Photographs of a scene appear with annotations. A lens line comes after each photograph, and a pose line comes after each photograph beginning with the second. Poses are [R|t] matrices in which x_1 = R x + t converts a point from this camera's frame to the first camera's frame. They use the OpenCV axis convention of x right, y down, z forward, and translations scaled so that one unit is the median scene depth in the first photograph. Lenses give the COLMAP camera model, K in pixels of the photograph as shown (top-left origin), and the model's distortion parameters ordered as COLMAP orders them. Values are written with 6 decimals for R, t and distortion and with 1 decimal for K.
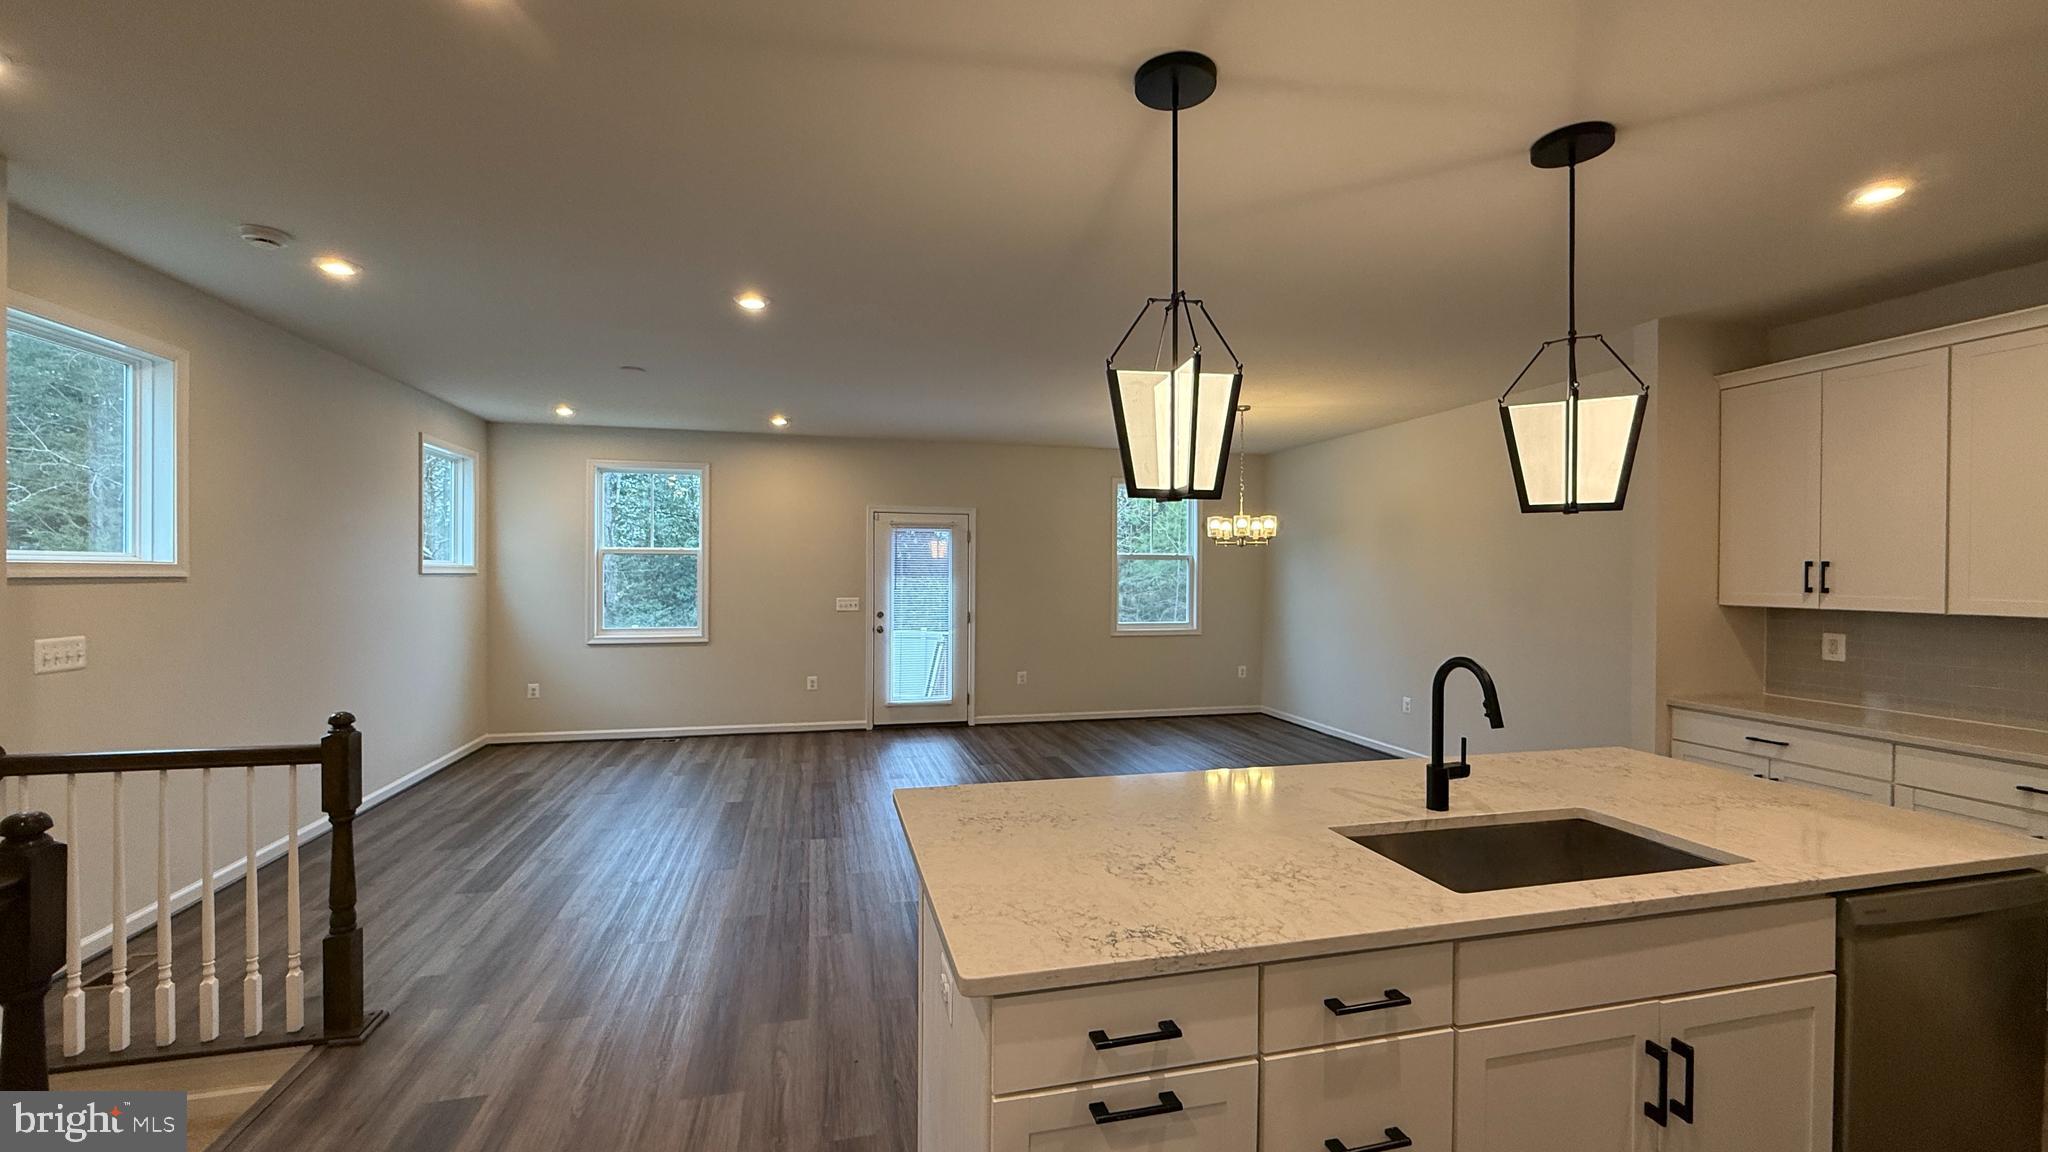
lens RADIAL K [[814.6, 0, 1024.0], [0, 814.6, 576.0], [0, 0, 1]] dist [-0.001788, -0.000221]
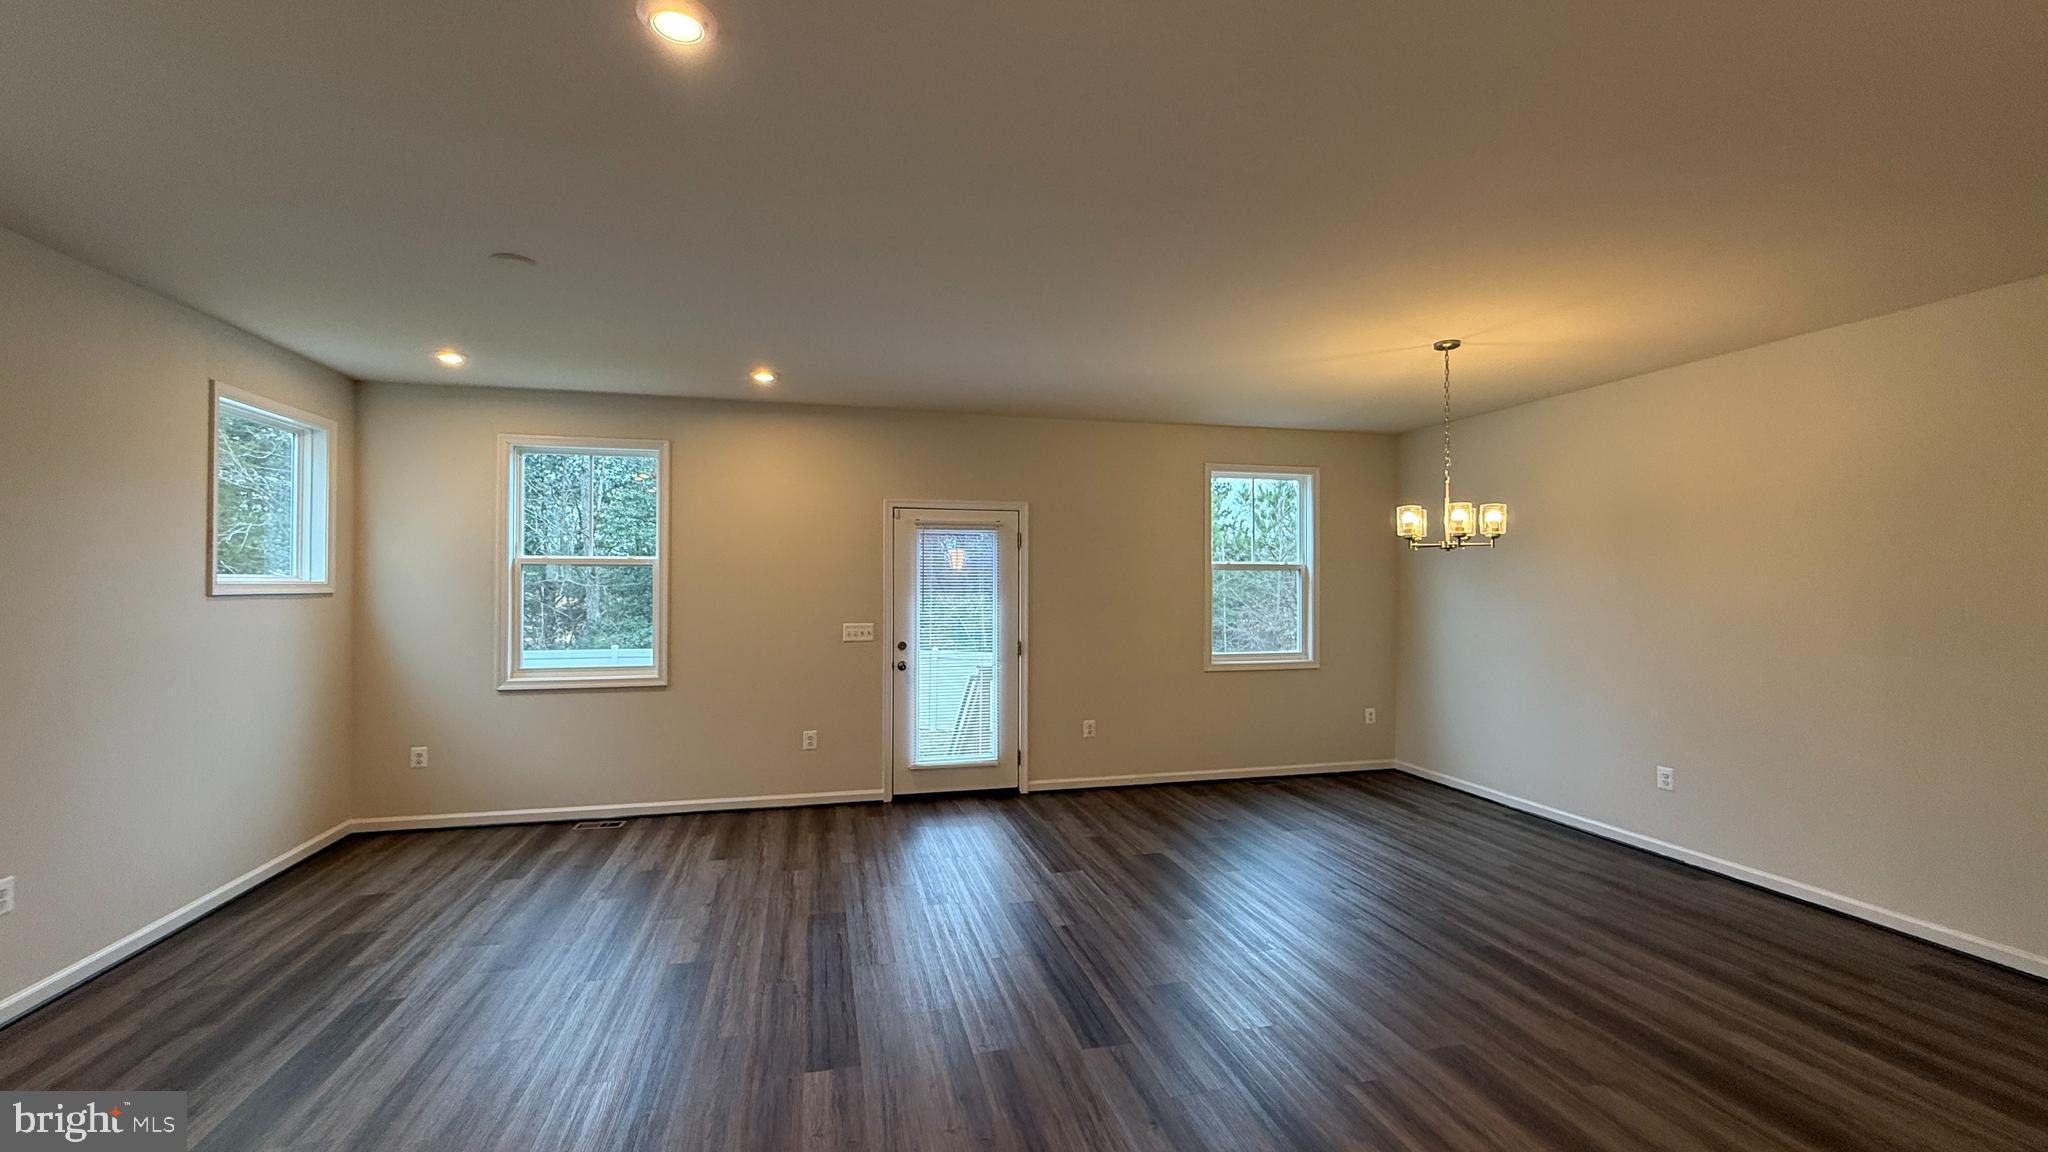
lens RADIAL K [[814.6, 0, 1024.0], [0, 814.6, 576.0], [0, 0, 1]] dist [-0.001788, -0.000221]
pose [[0.999994, -0.003488, -0.000314, -0.068818], [0.003483, 0.999892, -0.014301, -0.005342], [0.000364, 0.014300, 0.999898, 0.273208]]
